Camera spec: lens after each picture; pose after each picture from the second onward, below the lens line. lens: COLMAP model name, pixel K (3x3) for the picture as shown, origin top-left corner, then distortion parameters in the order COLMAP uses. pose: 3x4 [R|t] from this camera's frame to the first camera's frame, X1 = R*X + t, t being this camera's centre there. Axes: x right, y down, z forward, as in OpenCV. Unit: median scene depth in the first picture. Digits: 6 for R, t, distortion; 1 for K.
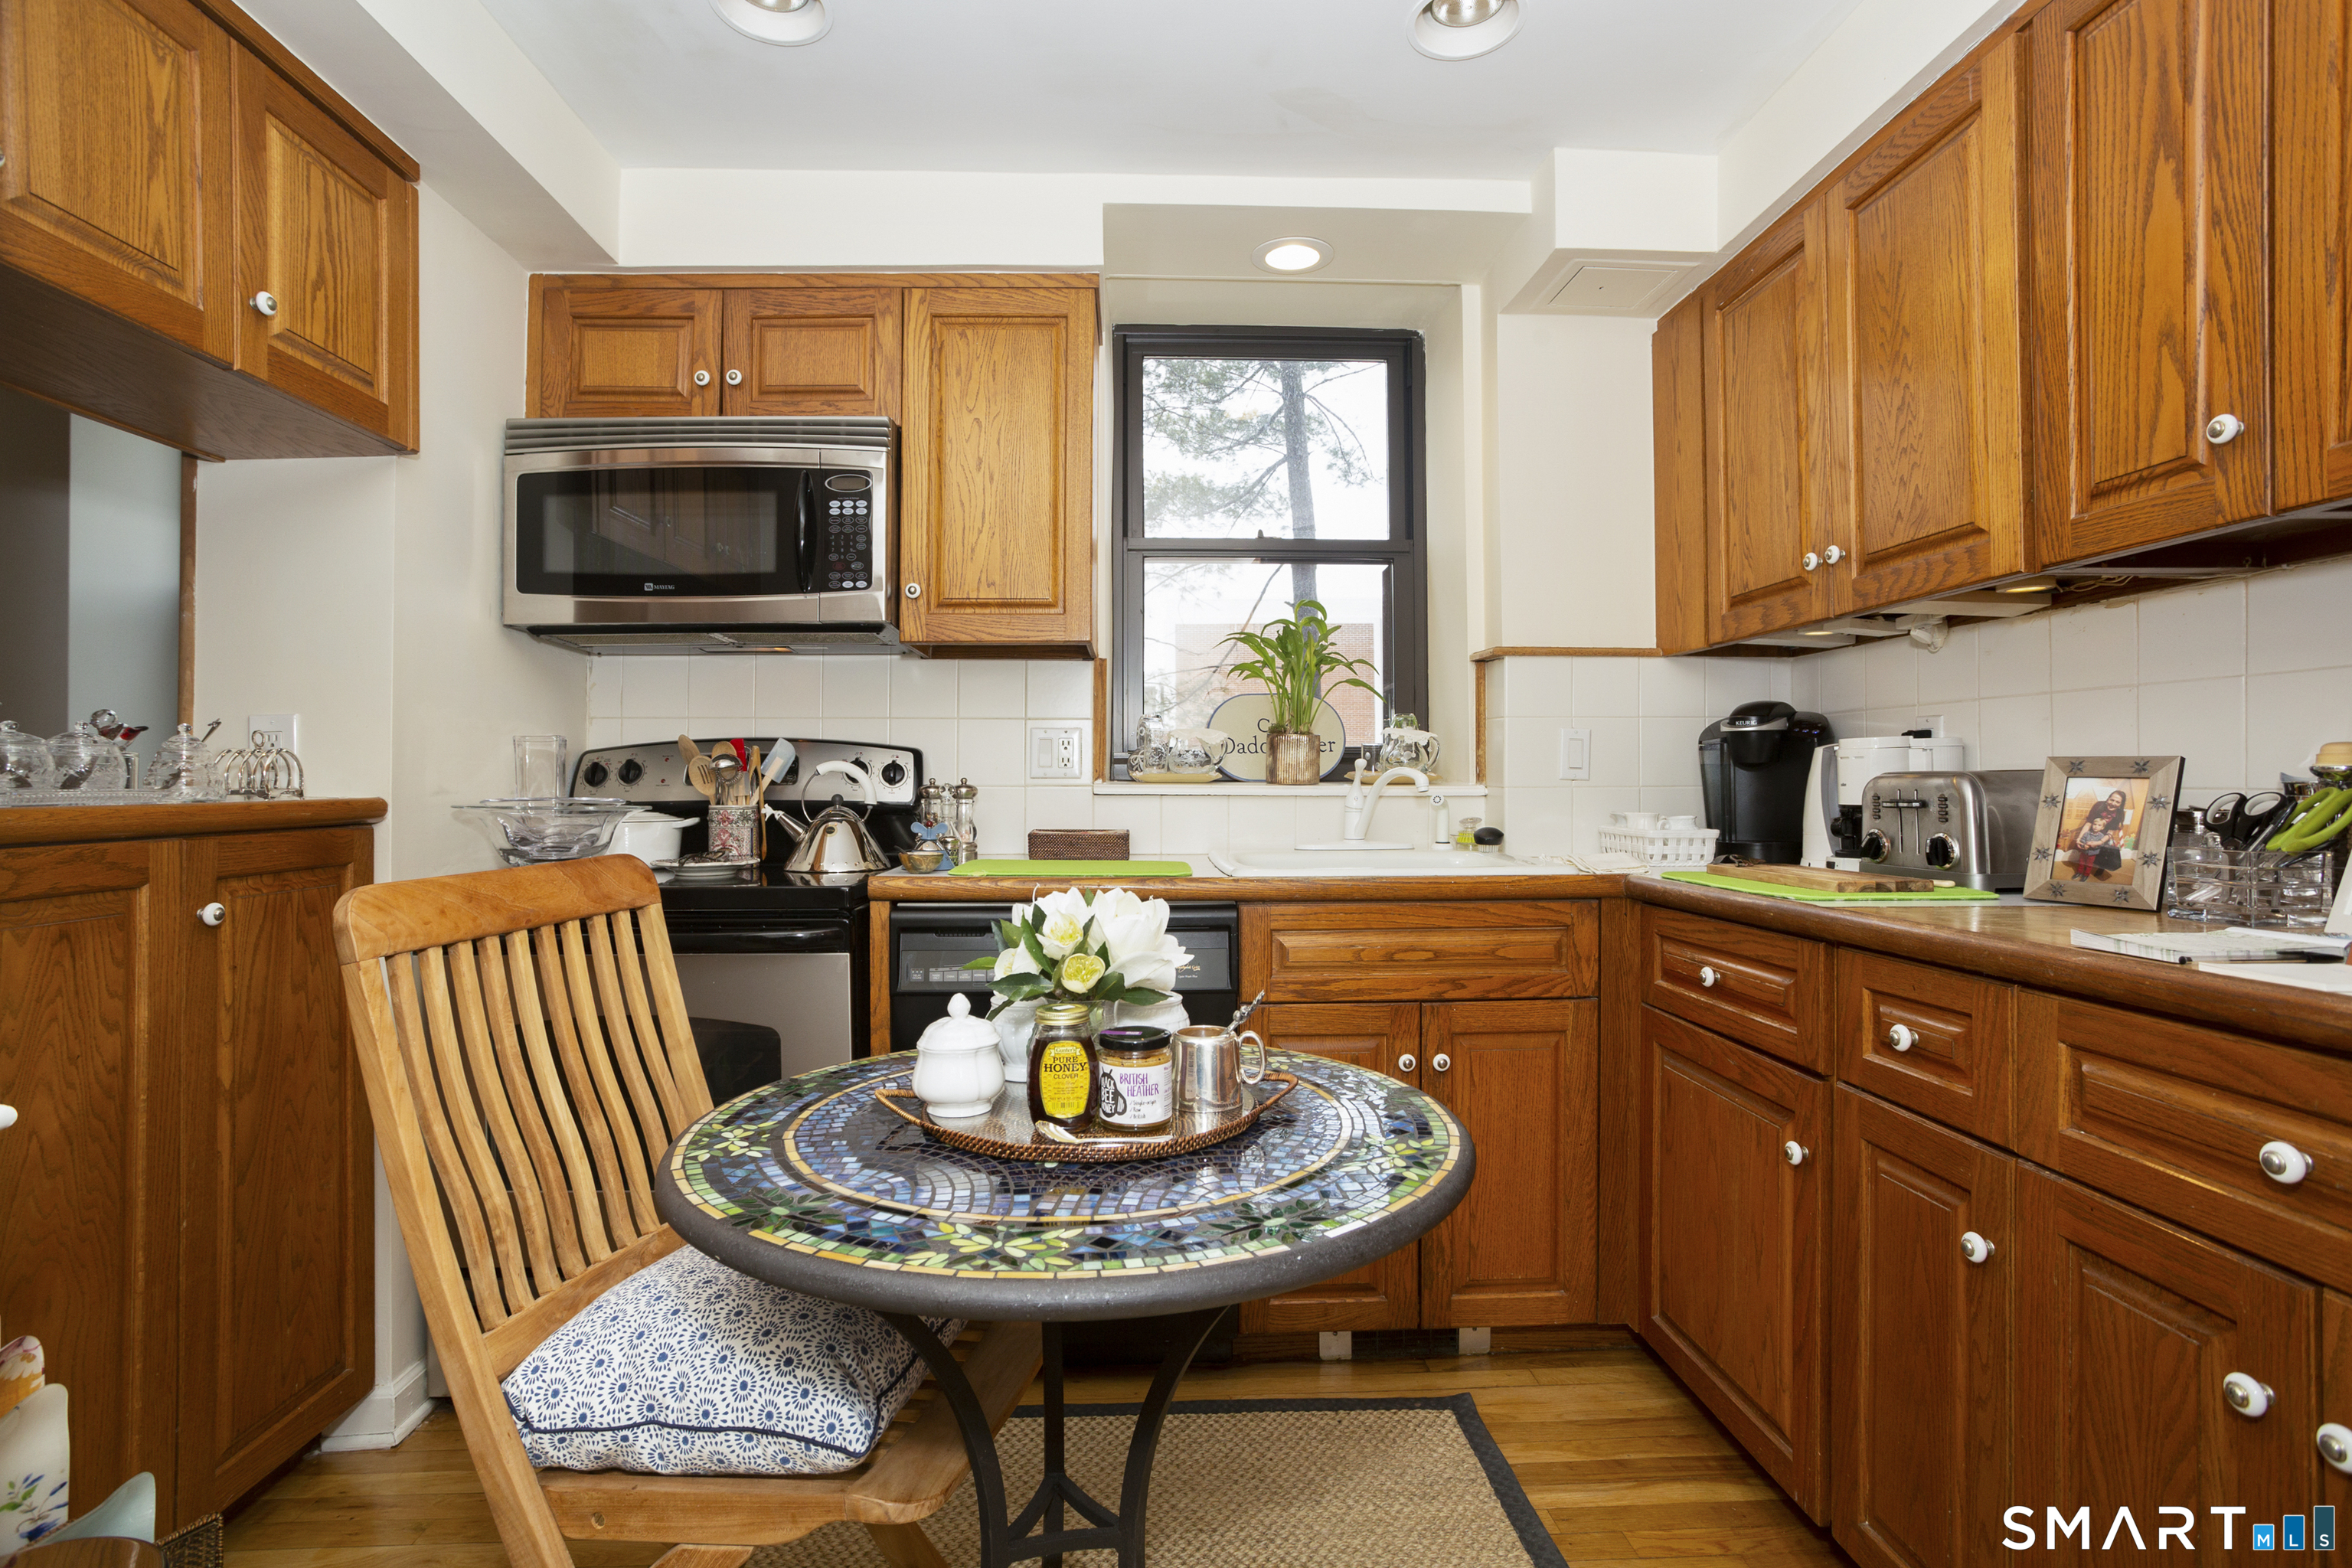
lens RADIAL K [[1149.7, 0, 1176.0], [0, 1149.7, 784.0], [0, 0, 1]] dist [-0.066700, 0.037036]
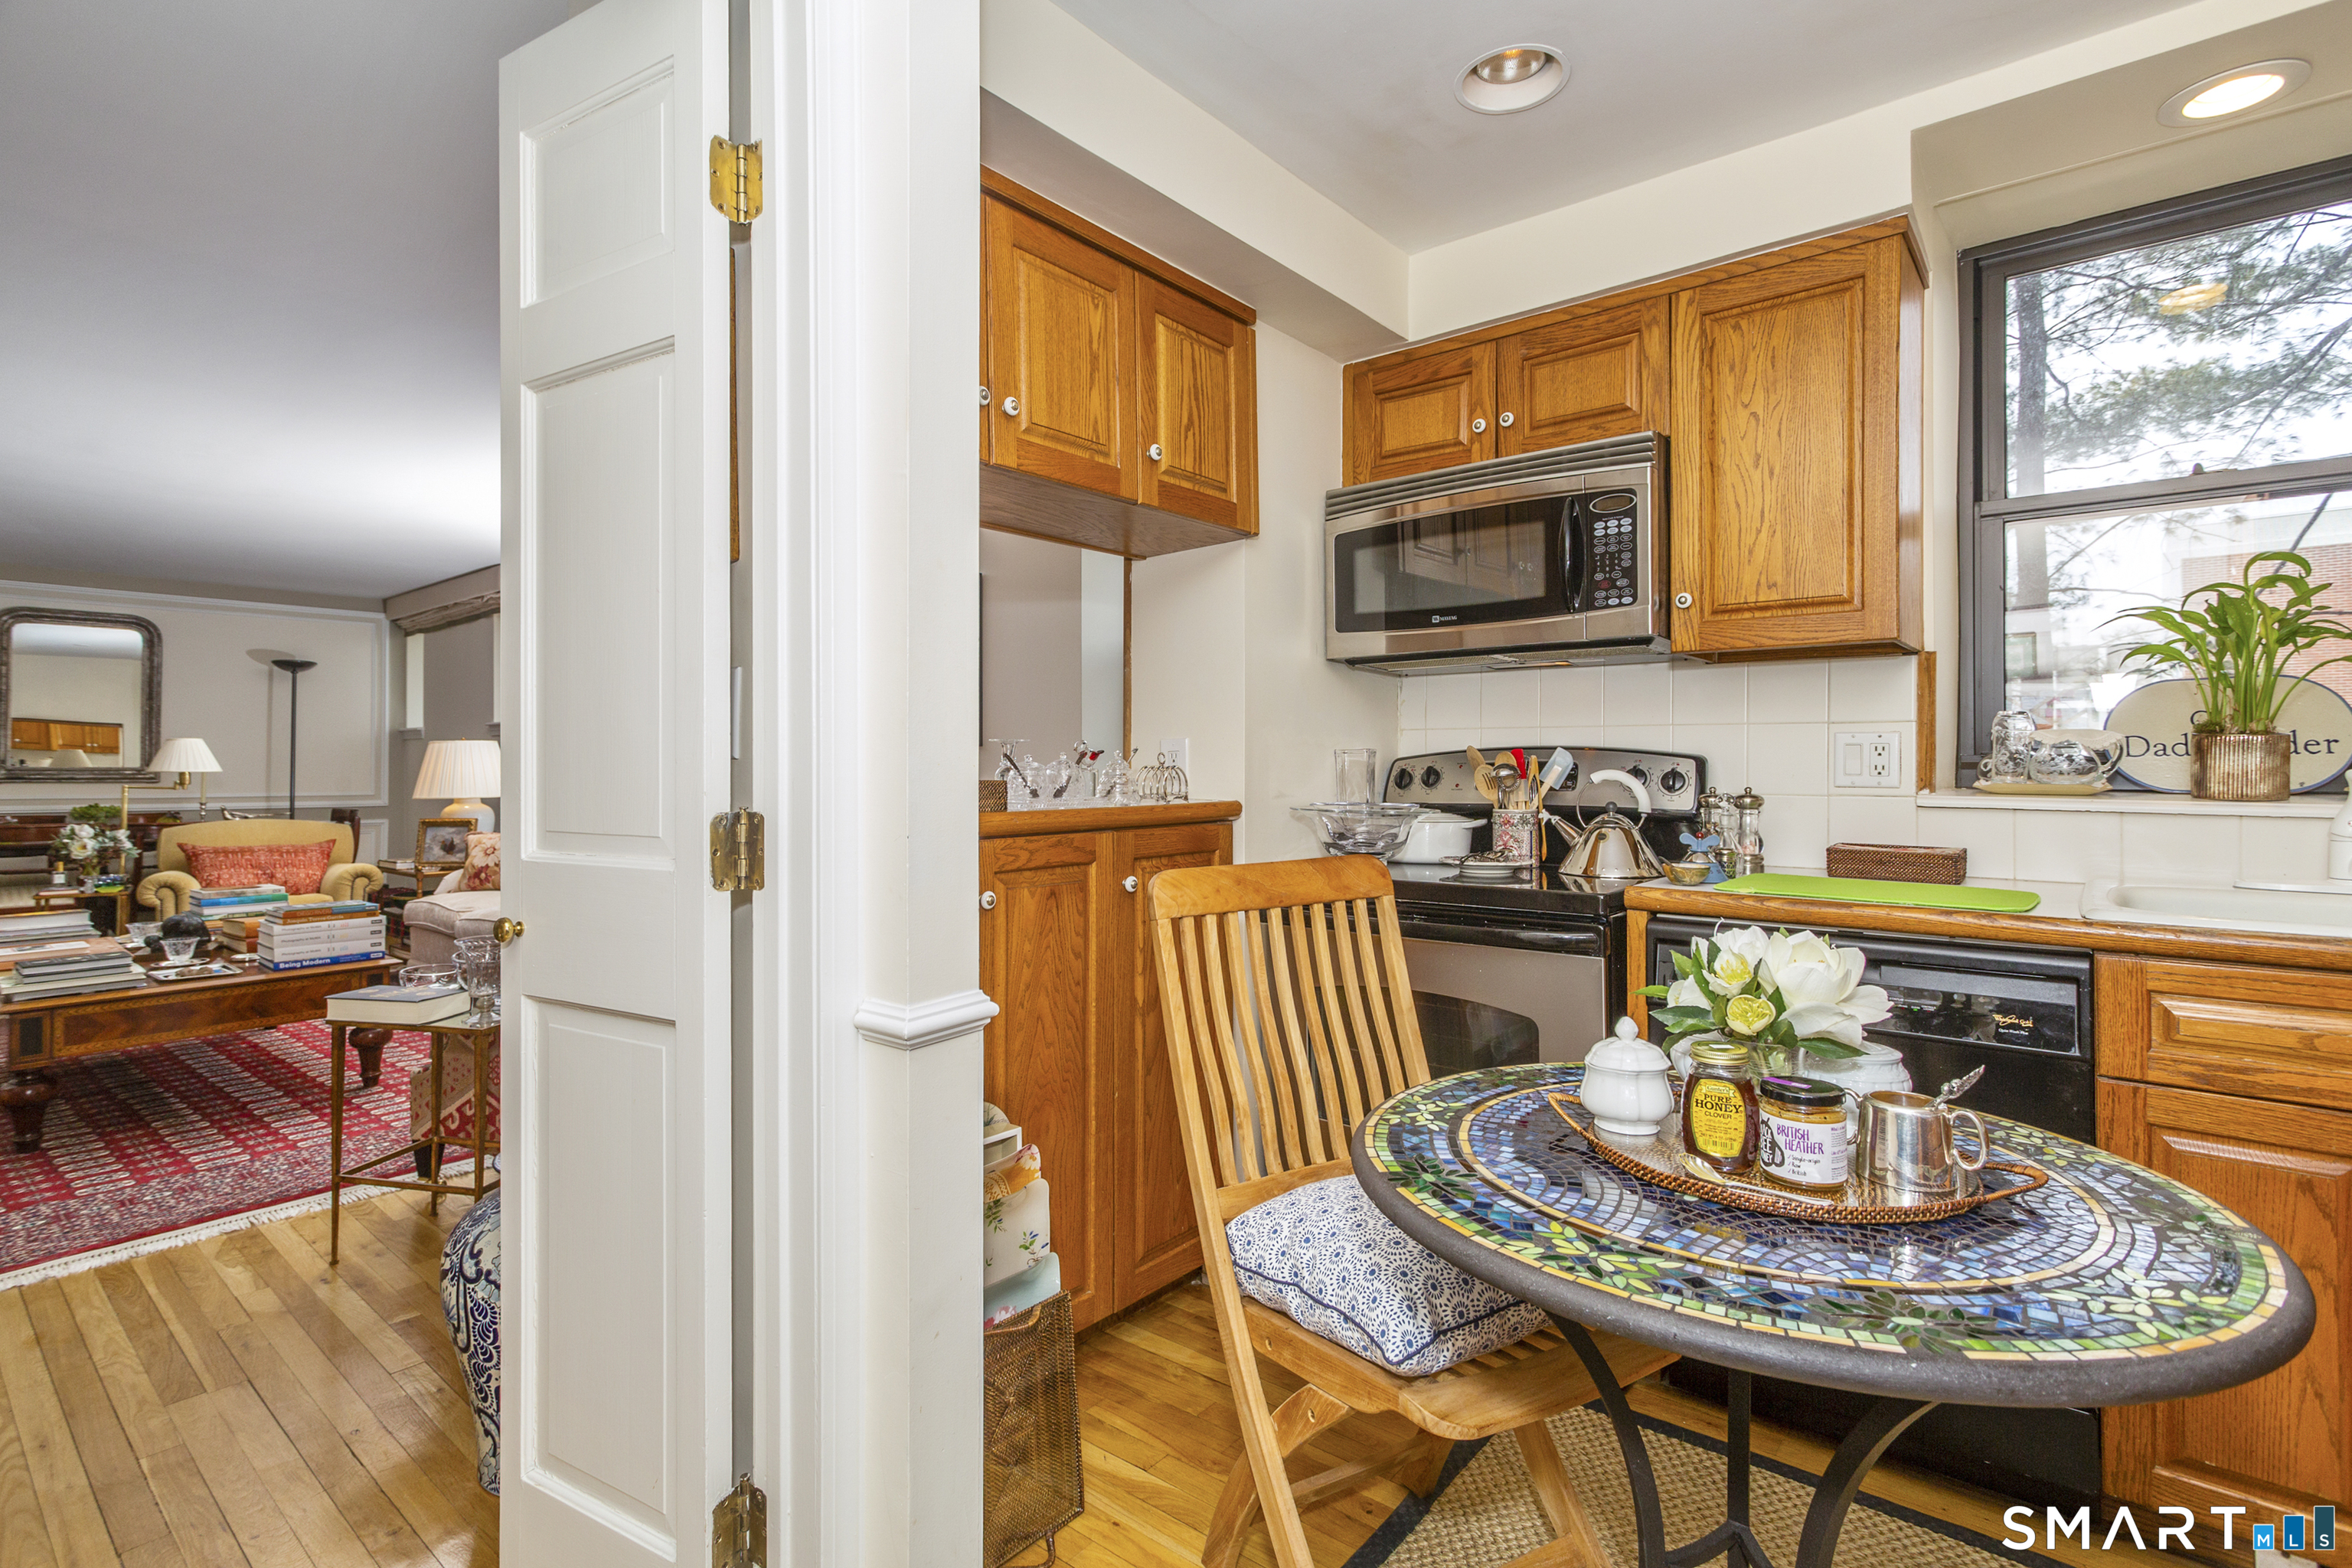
lens RADIAL K [[1142.1, 0, 1176.0], [0, 1142.1, 784.0], [0, 0, 1]] dist [0.009372, 0.001254]
pose [[0.742722, 0.015371, -0.669424, 0.119474], [-0.003069, 0.999804, 0.019552, -0.030157], [0.669593, -0.012467, 0.742623, -0.037478]]
